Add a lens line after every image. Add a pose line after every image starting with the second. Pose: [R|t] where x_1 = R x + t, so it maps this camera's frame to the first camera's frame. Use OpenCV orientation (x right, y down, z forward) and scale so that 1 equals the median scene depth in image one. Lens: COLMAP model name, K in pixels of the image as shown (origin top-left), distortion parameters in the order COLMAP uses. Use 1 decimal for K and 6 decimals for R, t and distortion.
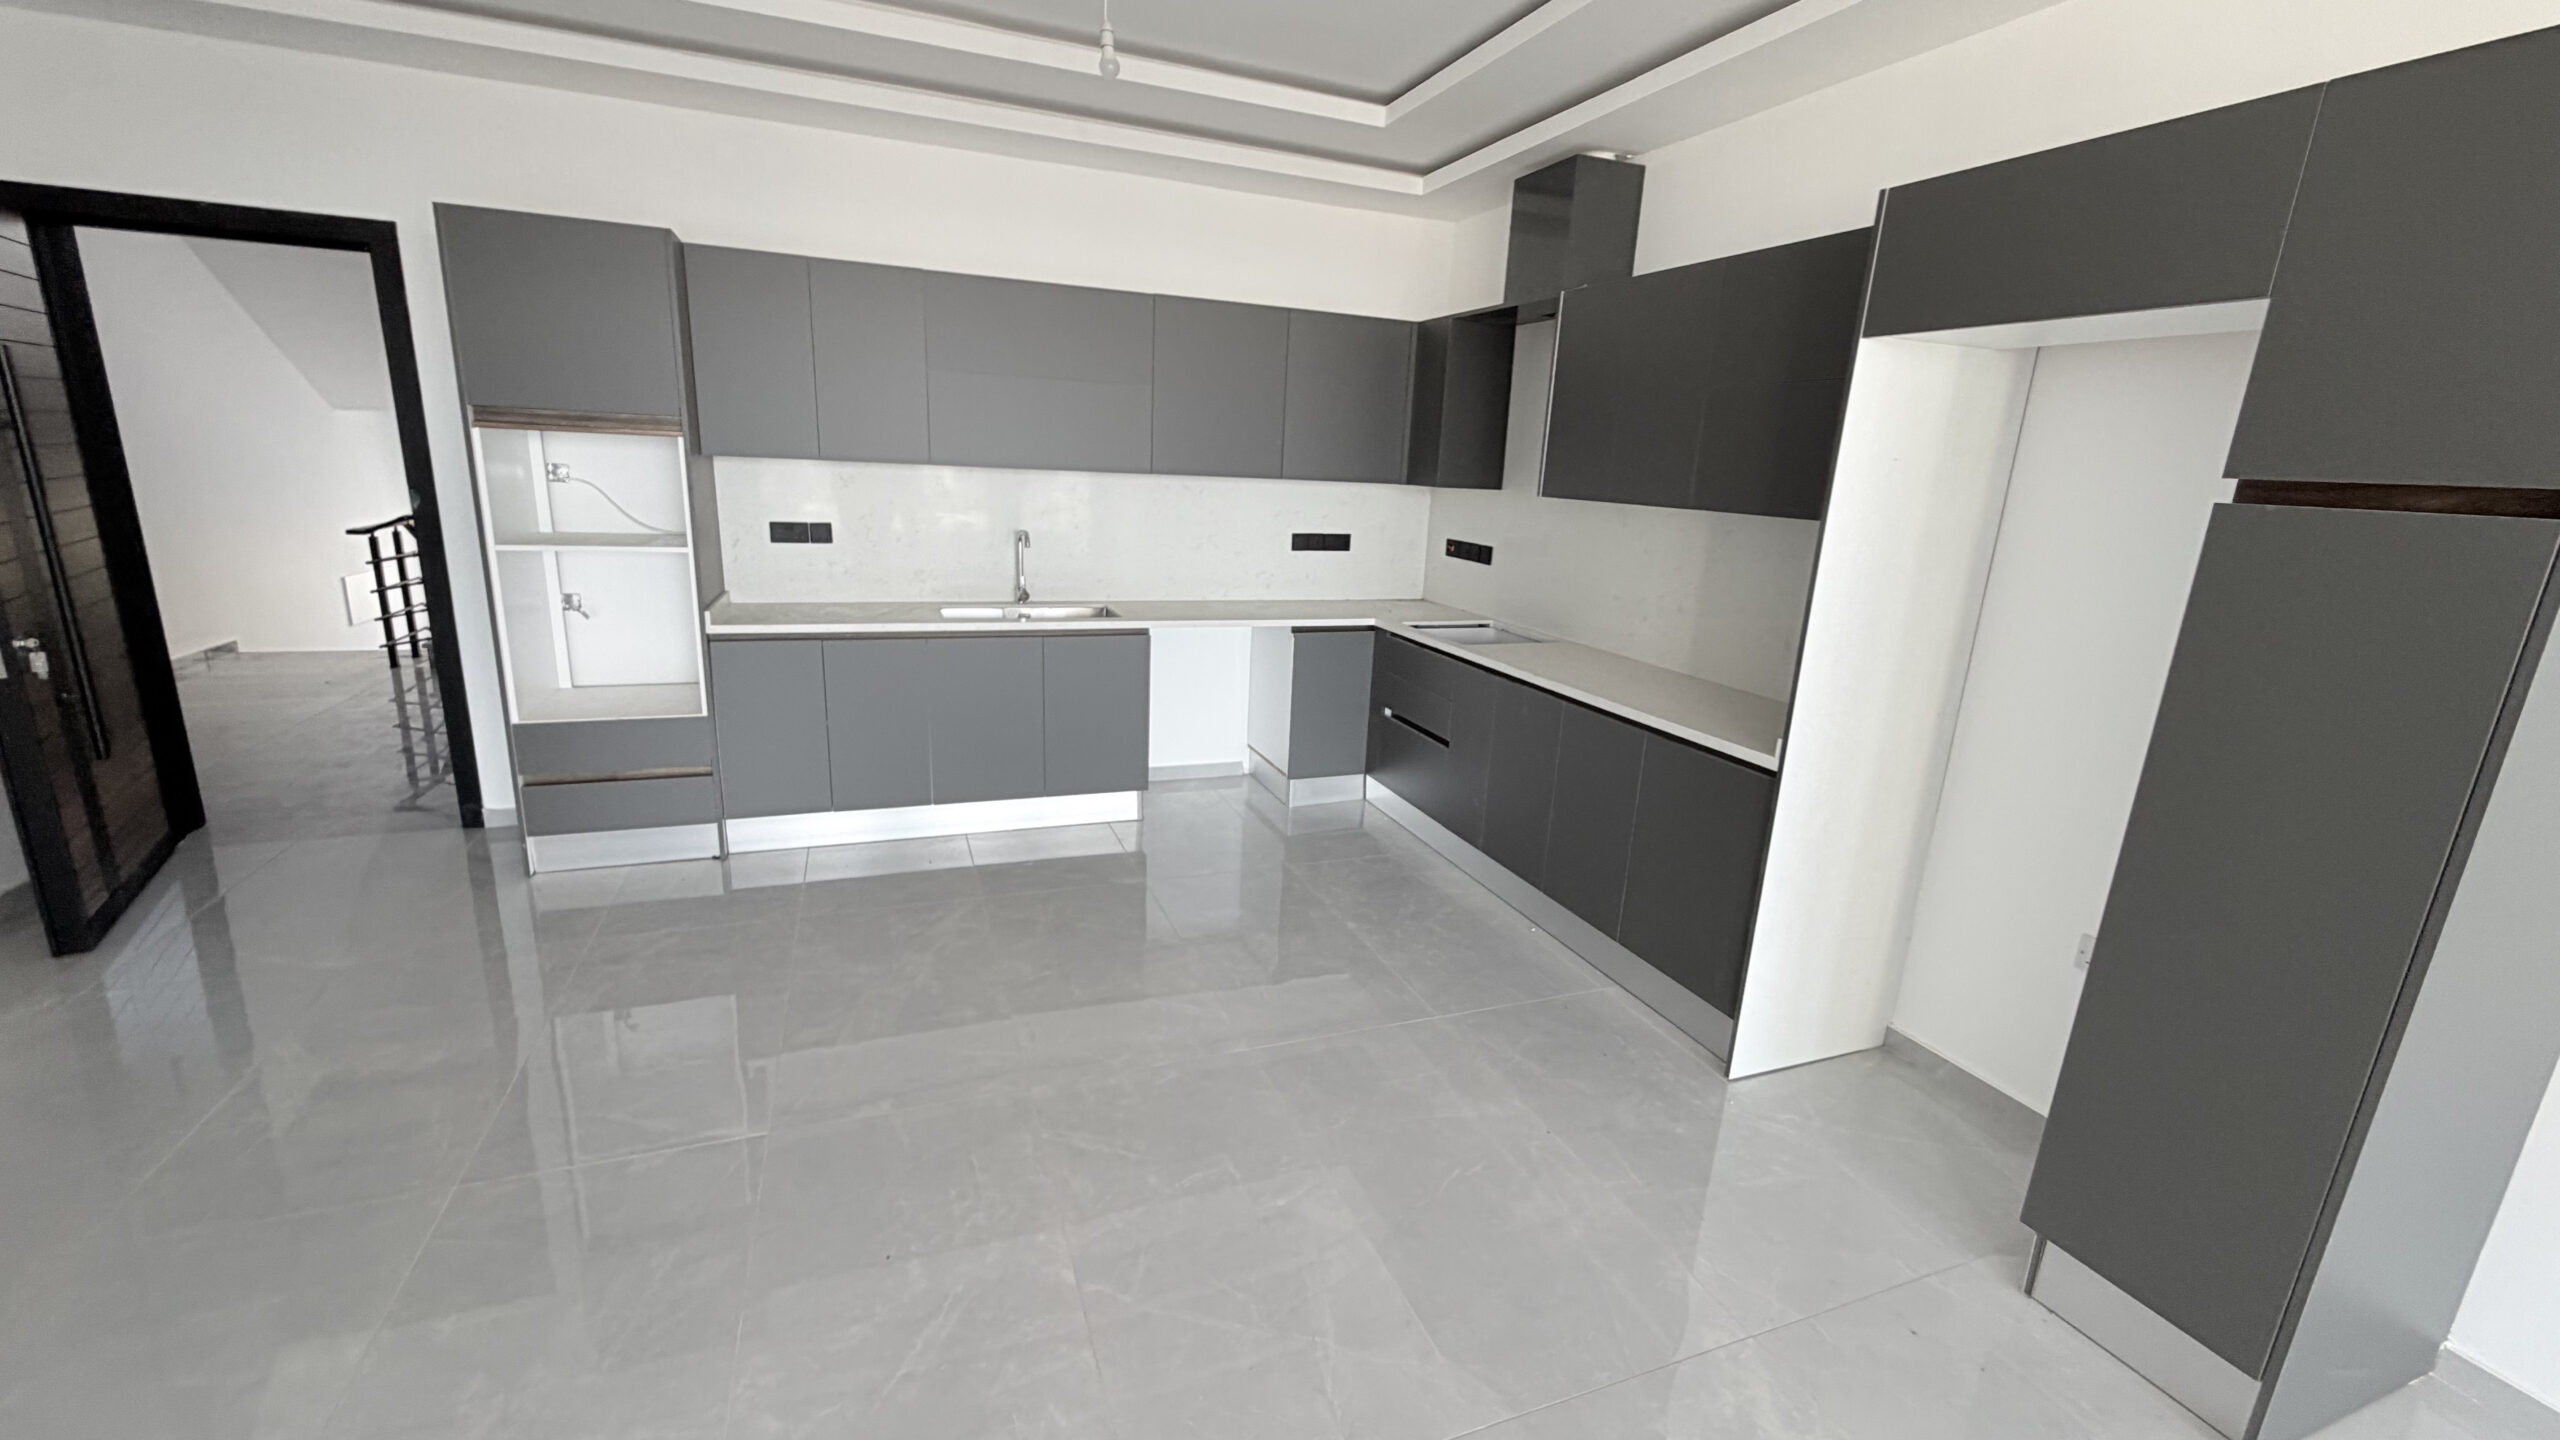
lens RADIAL K [[1017.7, 0, 1275.9], [0, 1017.7, 722.1], [0, 0, 1]] dist [-0.000190, -0.000192]
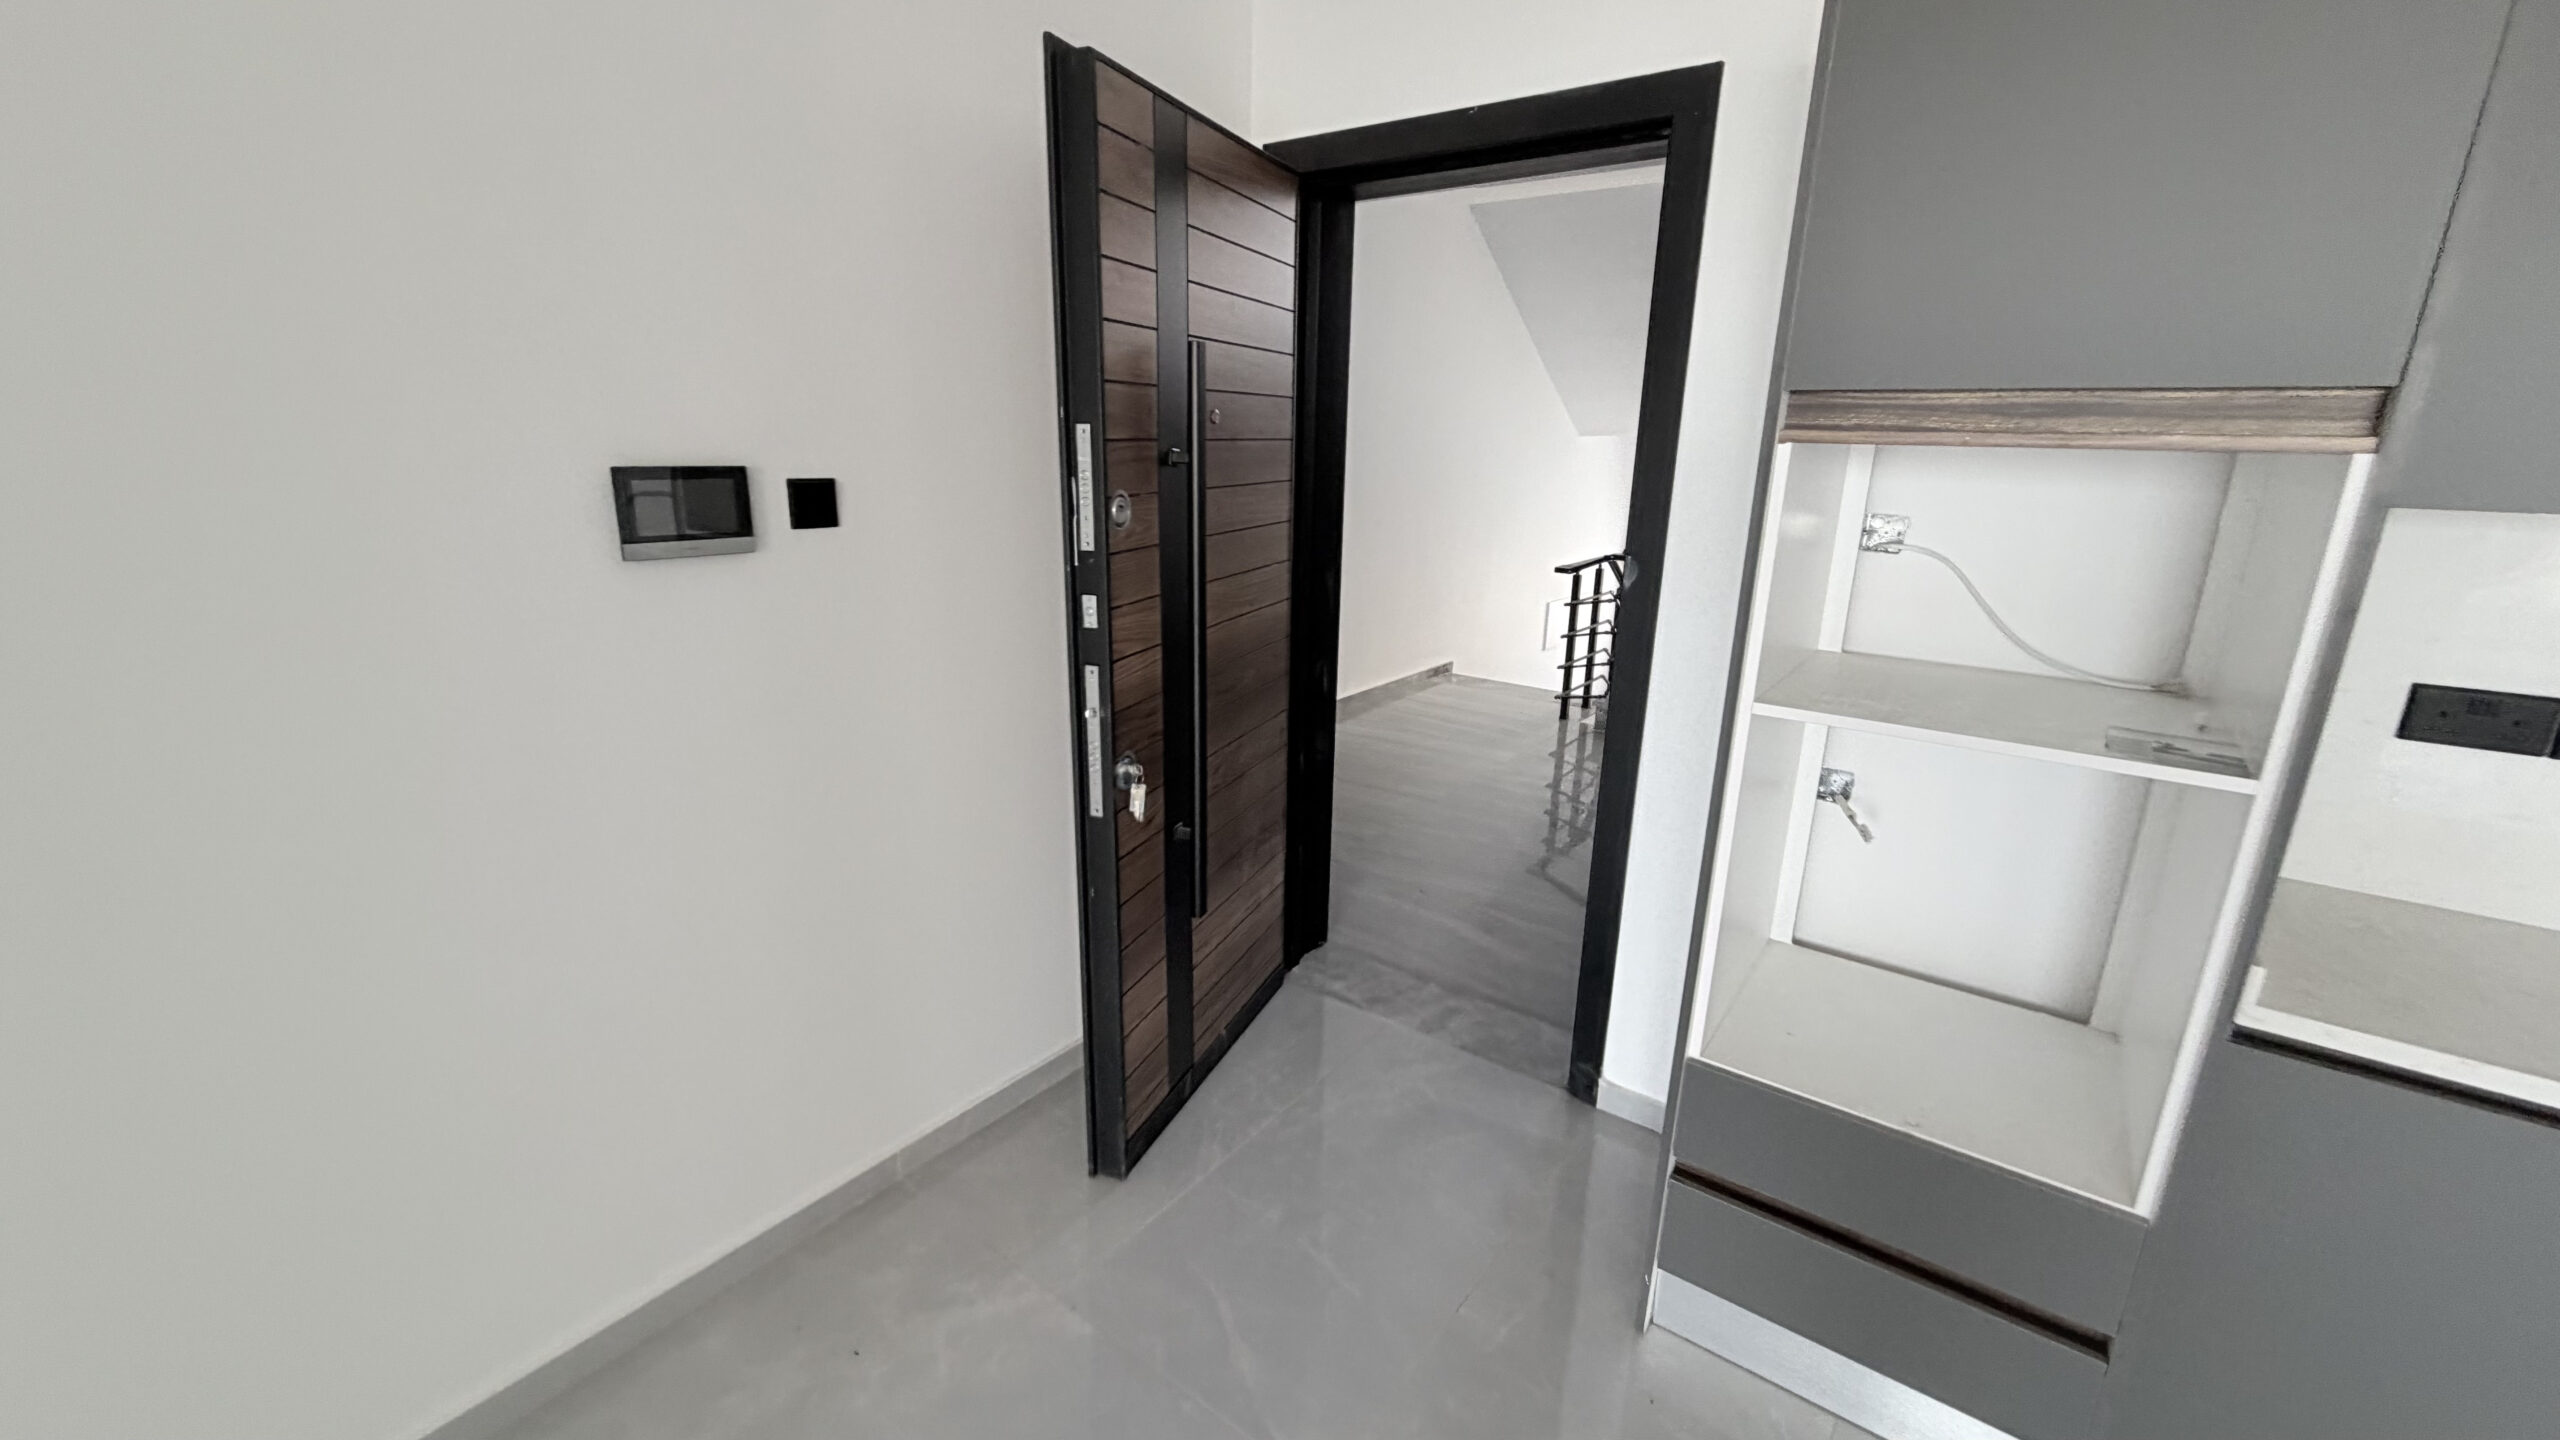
lens RADIAL K [[1017.7, 0, 1275.9], [0, 1017.7, 722.1], [0, 0, 1]] dist [-0.000190, -0.000192]
pose [[0.528875, 0.189982, -0.827163, -0.423542], [-0.203175, 0.974625, 0.093943, -0.136987], [0.824021, 0.118375, 0.554054, 0.484543]]
